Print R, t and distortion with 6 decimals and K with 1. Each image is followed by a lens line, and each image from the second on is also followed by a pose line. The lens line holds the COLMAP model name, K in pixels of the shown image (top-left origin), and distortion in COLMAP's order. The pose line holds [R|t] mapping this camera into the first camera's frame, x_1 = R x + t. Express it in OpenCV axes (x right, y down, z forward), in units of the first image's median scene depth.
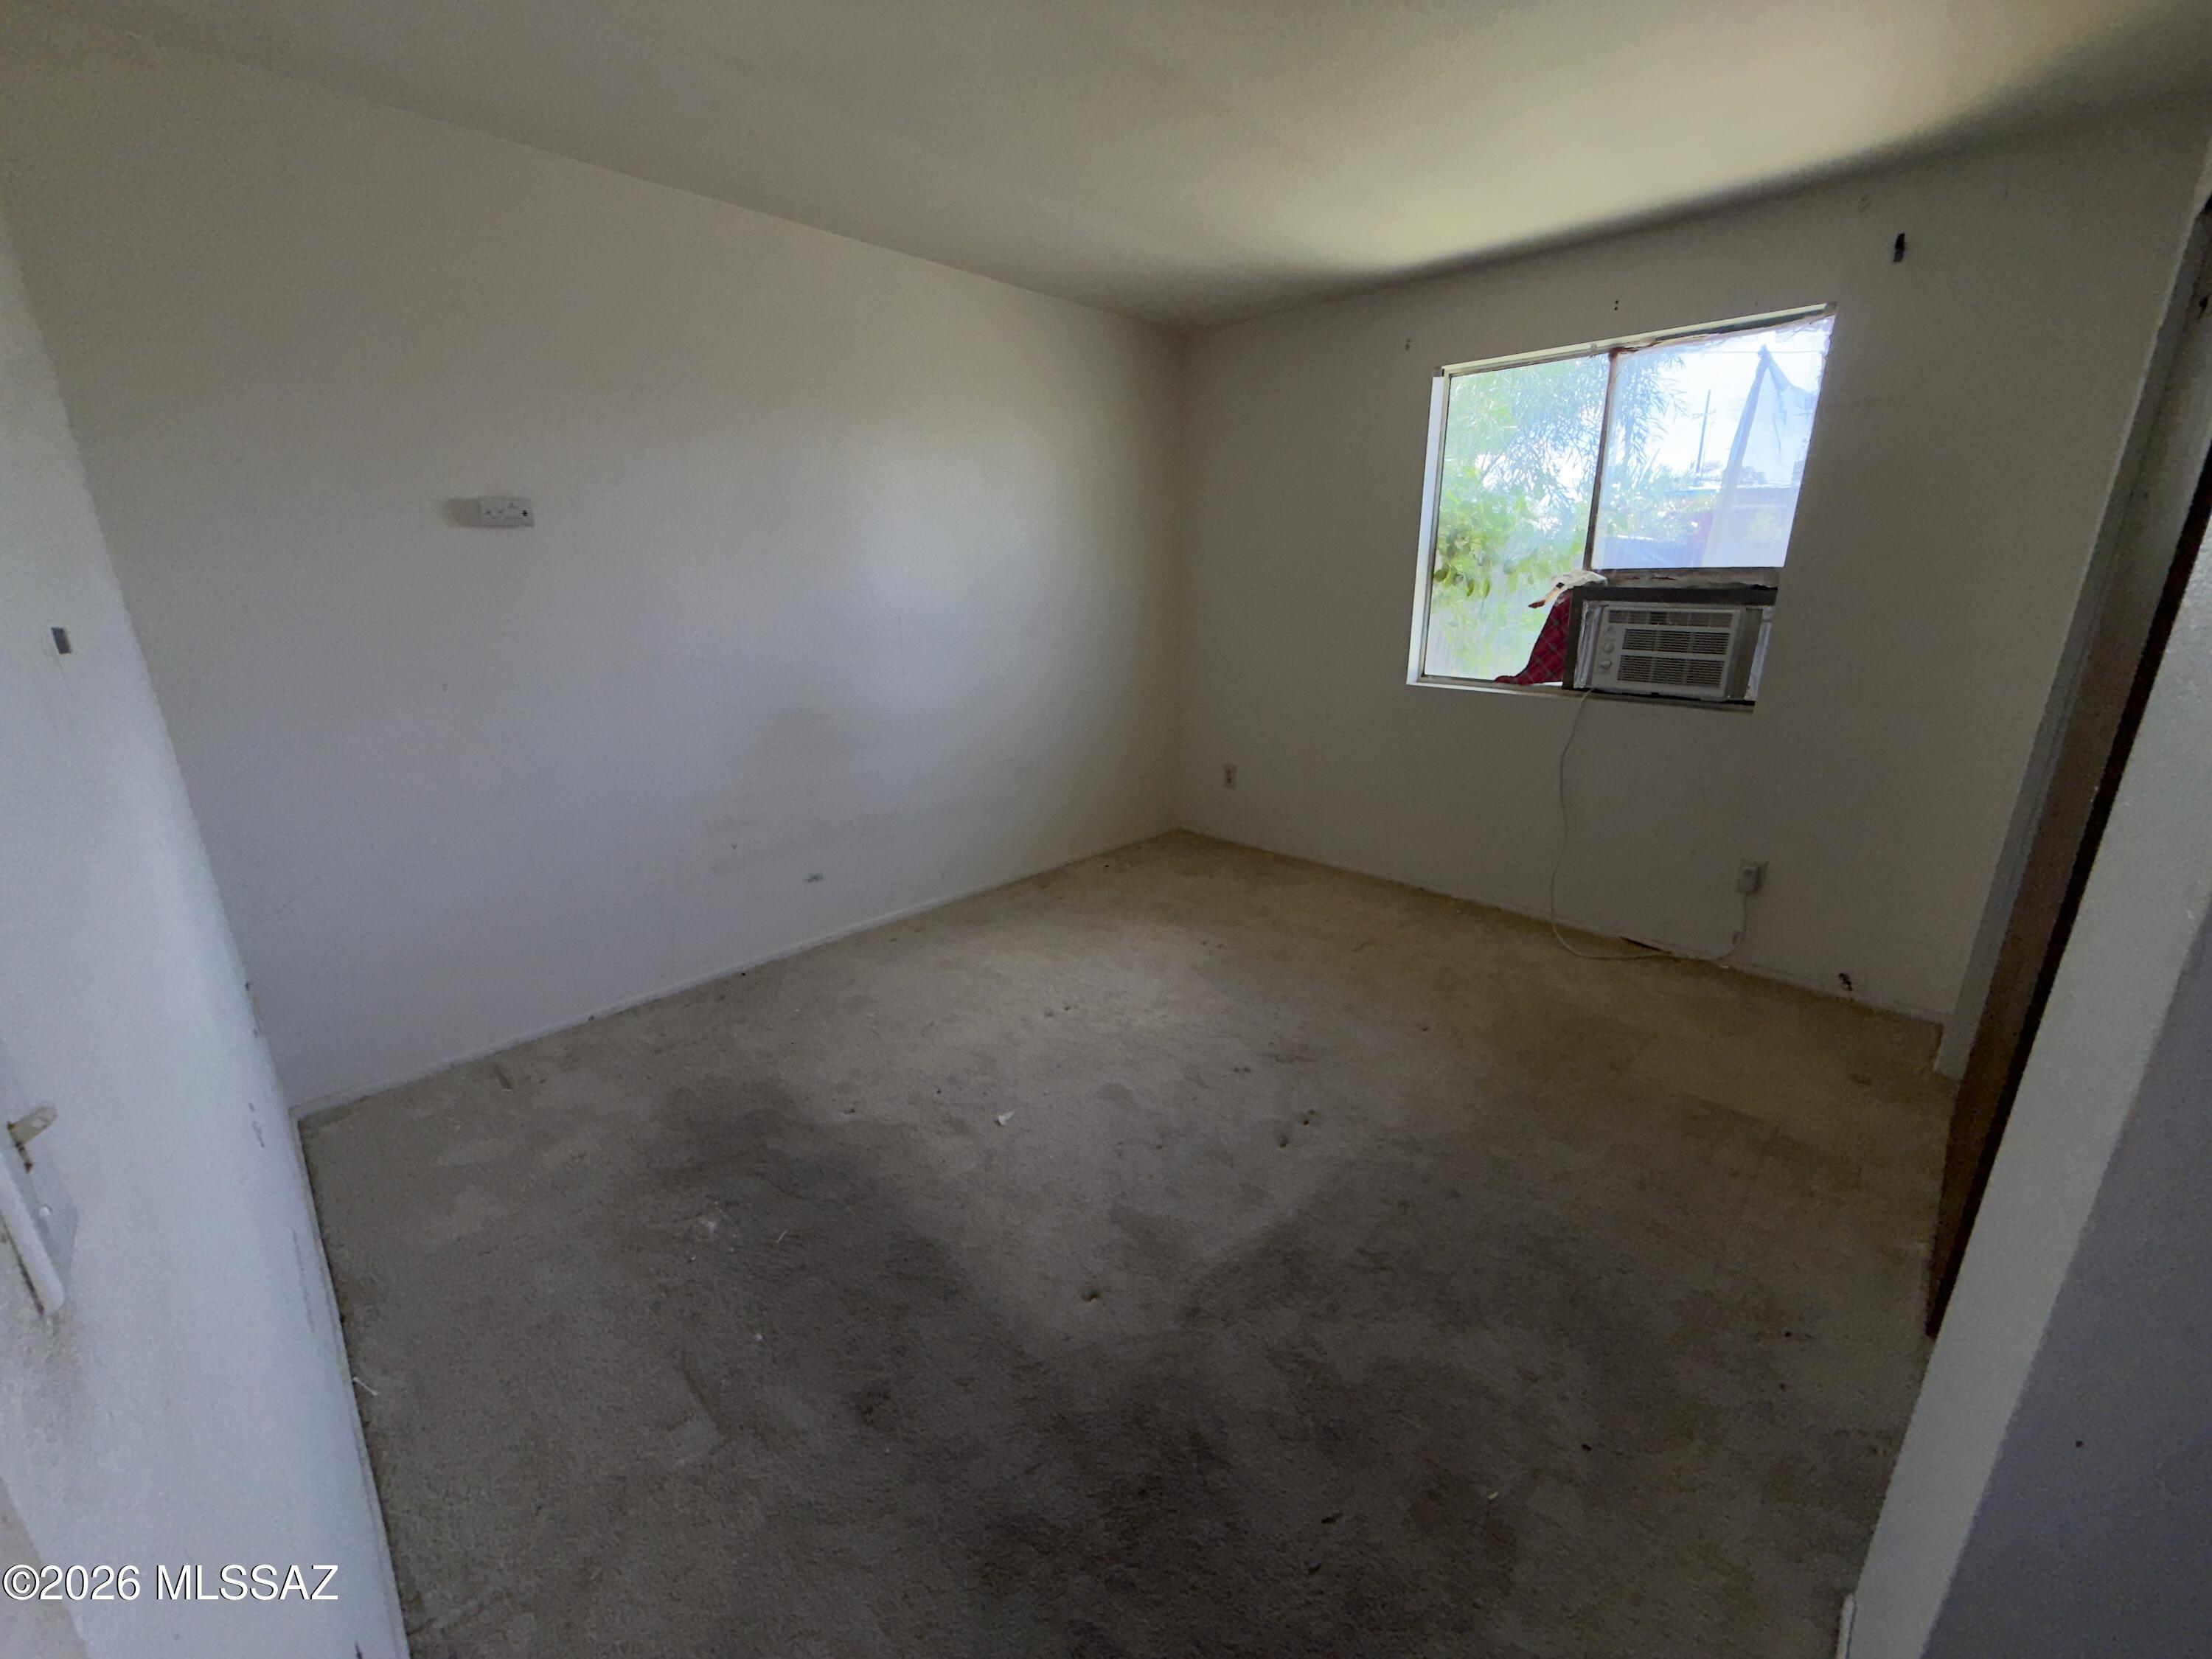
lens RADIAL K [[876.4, 0, 1099.9], [0, 876.4, 828.9], [0, 0, 1]] dist [0.000046, -0.000377]
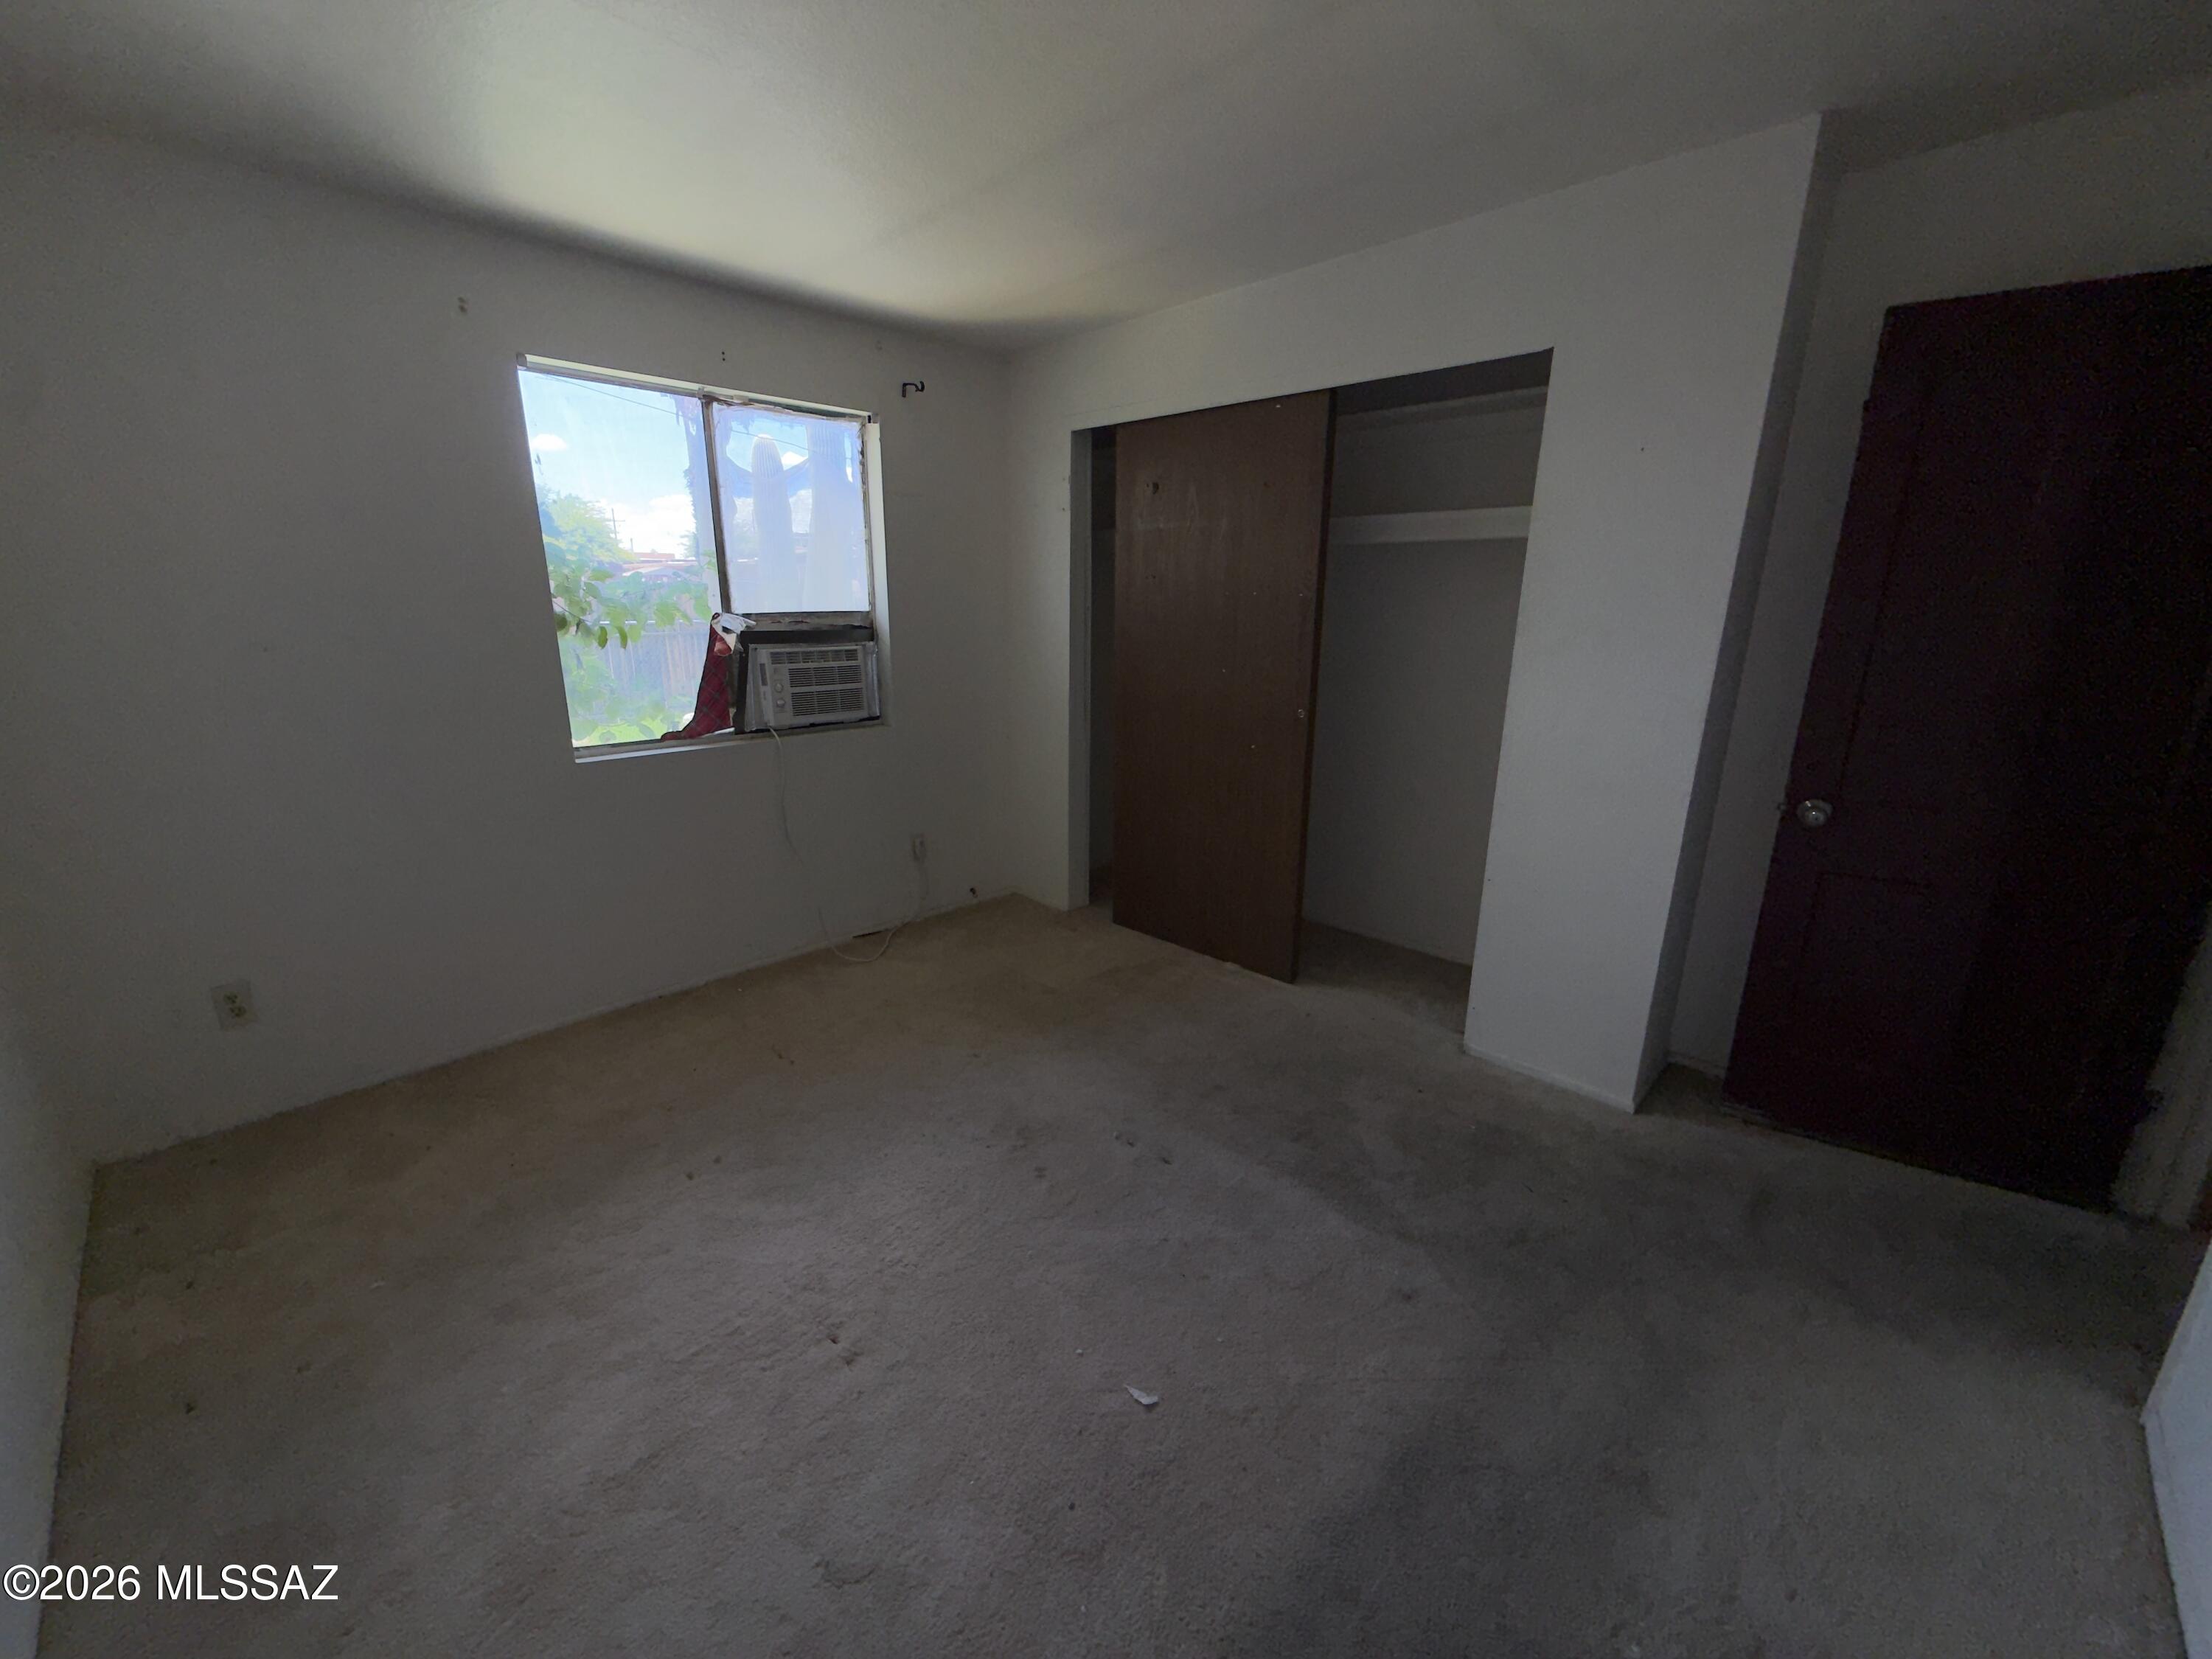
lens RADIAL K [[876.4, 0, 1097.9], [0, 876.4, 829.1], [0, 0, 1]] dist [0.000046, -0.000377]
pose [[-0.003989, -0.251440, 0.967865, -0.484111], [0.283666, 0.927830, 0.242209, -0.197653], [-0.958915, 0.275517, 0.067624, 0.615862]]
